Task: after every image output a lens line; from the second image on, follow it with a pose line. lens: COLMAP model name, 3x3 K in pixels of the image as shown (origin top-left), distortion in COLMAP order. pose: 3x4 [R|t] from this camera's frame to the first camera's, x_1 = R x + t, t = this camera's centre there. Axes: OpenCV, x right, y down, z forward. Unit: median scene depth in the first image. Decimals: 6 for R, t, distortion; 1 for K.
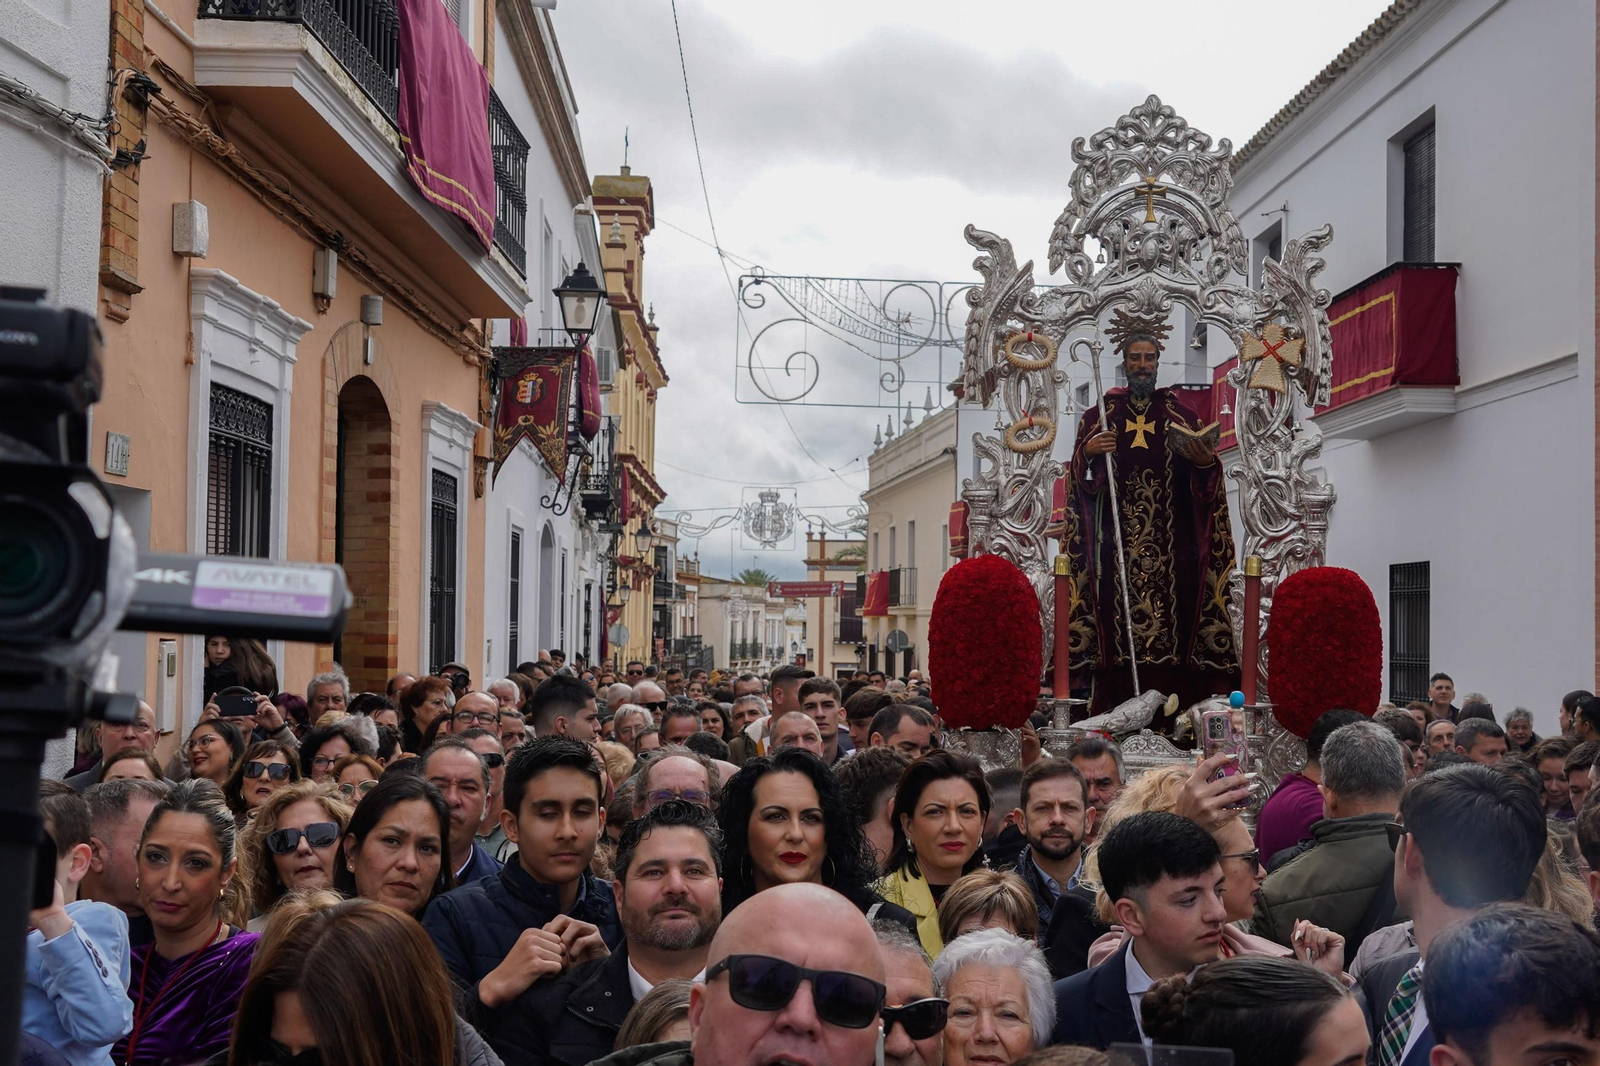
lens RADIAL K [[2115.8, 0, 800.0], [0, 2115.8, 533.0], [0, 0, 1]] dist [-0.023789, -0.018202]
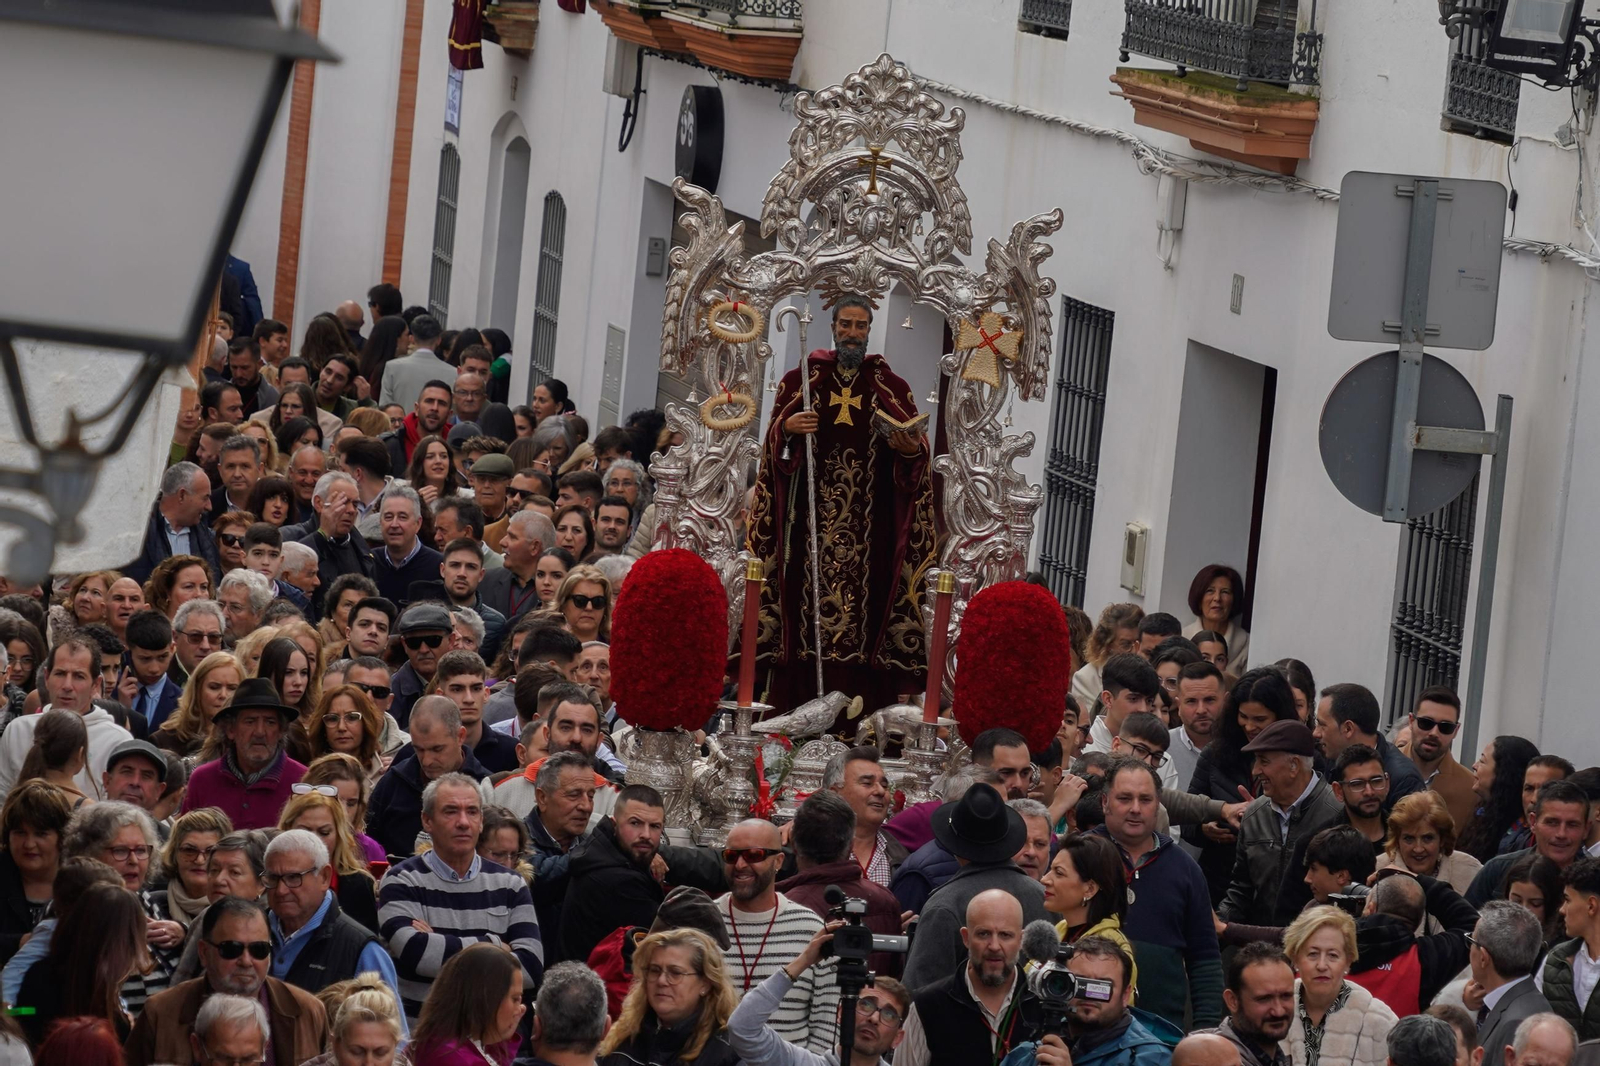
lens RADIAL K [[8913.4, 0, 800.0], [0, 8913.4, 533.0], [0, 0, 1]] dist [-0.345954, -25.549402]
pose [[0.985159, 0.055048, 0.162576, -0.493230], [-0.075577, 0.989534, 0.122921, -0.476855], [-0.154108, -0.133384, 0.979009, -2.844572]]
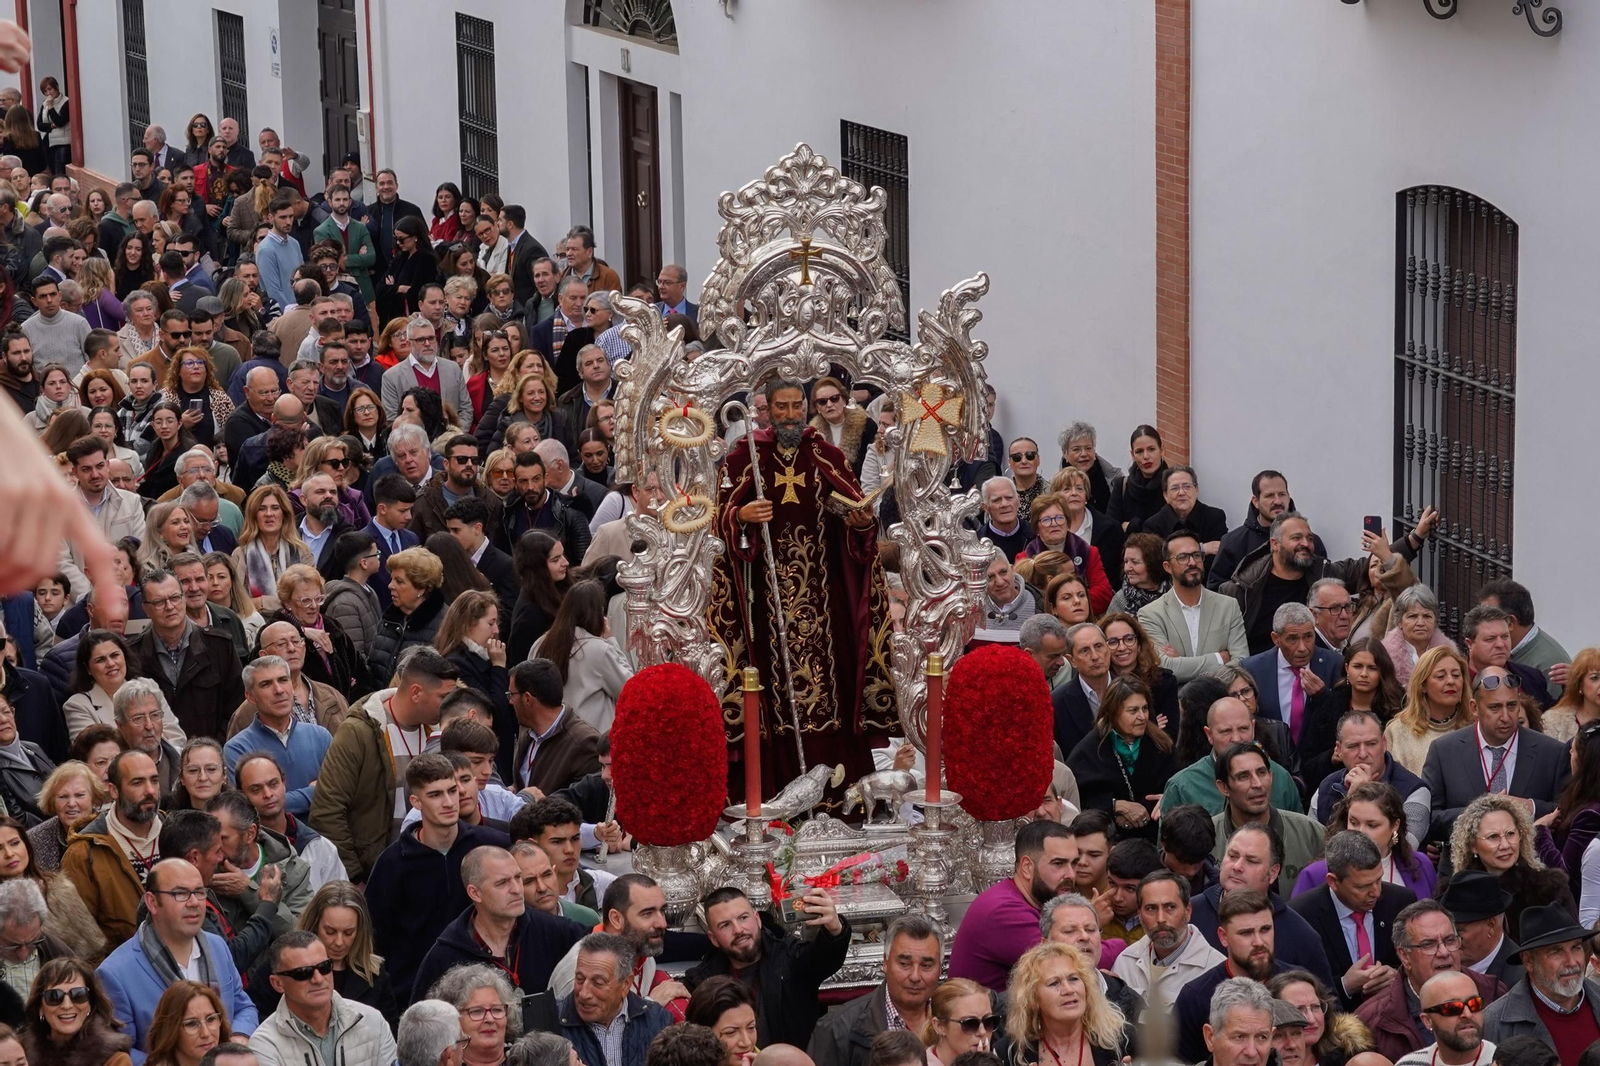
lens RADIAL K [[4279.6, 0, 800.0], [0, 4279.6, 533.0], [0, 0, 1]] dist [-0.098339, -0.670303]
pose [[0.949574, -0.092870, 0.299472, -0.414708], [0.019574, 0.970822, 0.239000, -0.491768], [-0.312930, -0.221087, 0.923686, -0.777305]]
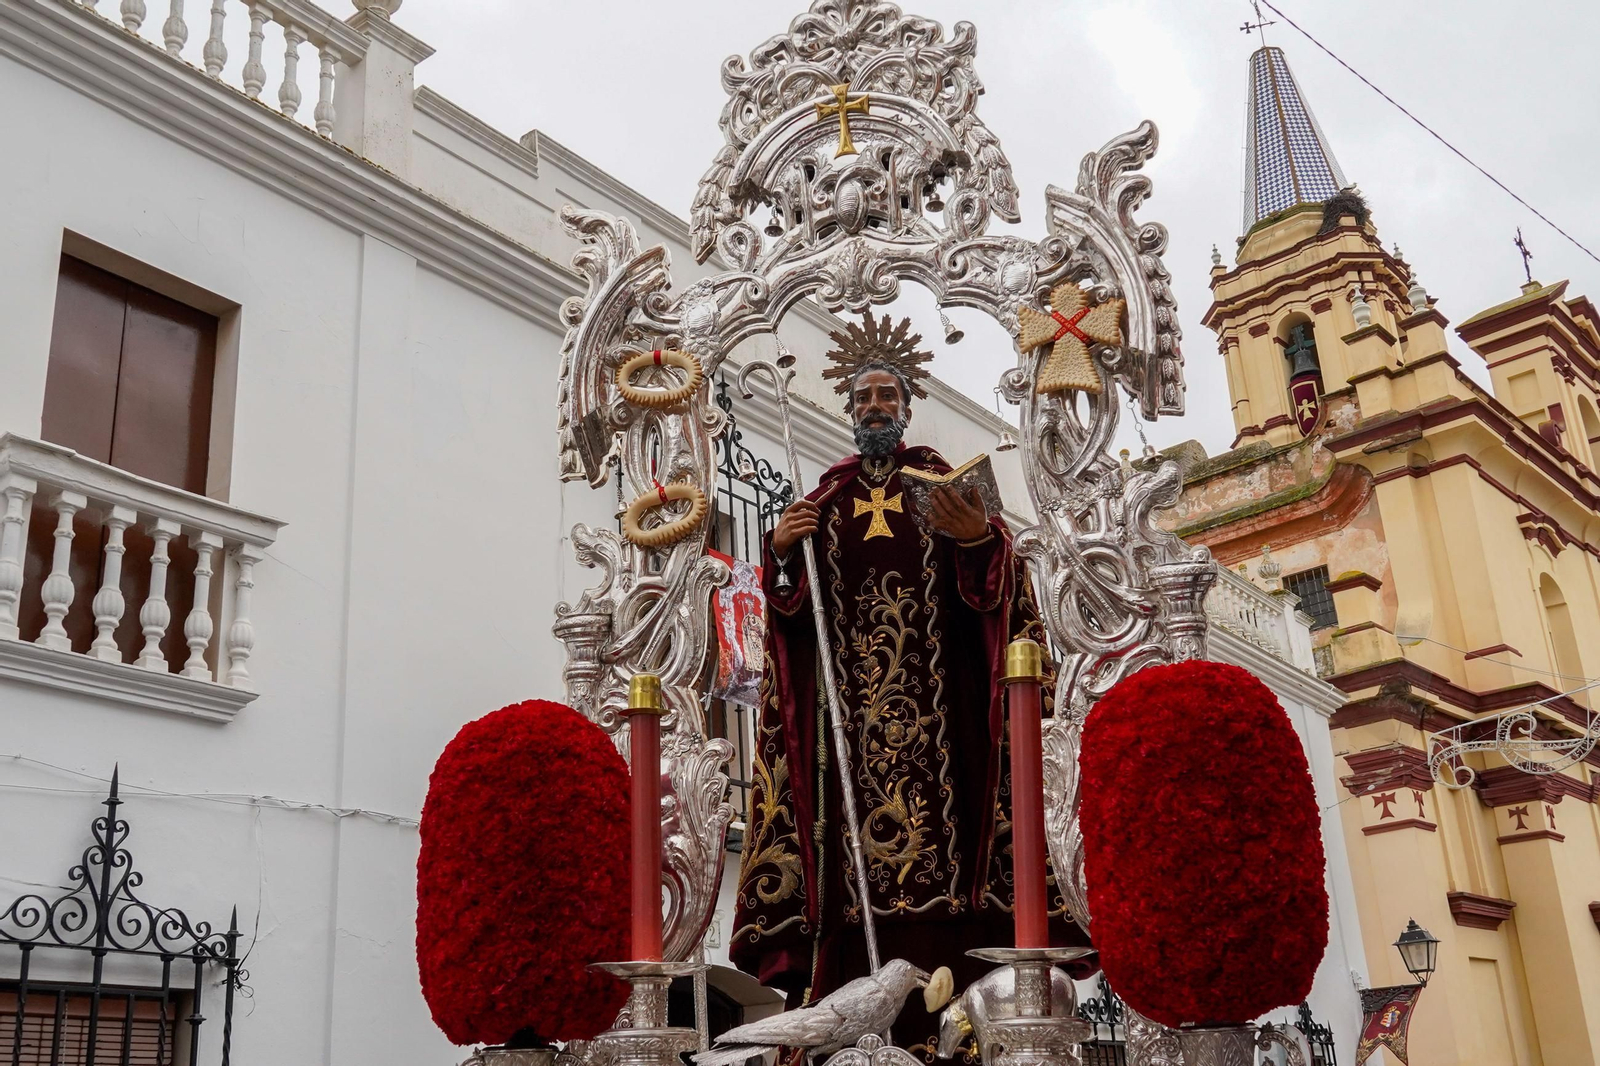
lens RADIAL K [[1656.6, 0, 800.0], [0, 1656.6, 533.0], [0, 0, 1]] dist [0.008461, 0.006066]
pose [[0.990676, -0.088261, -0.103780, 0.190891], [0.057682, 0.961860, -0.267392, 0.079558], [0.123422, 0.258912, 0.957983, 0.575196]]
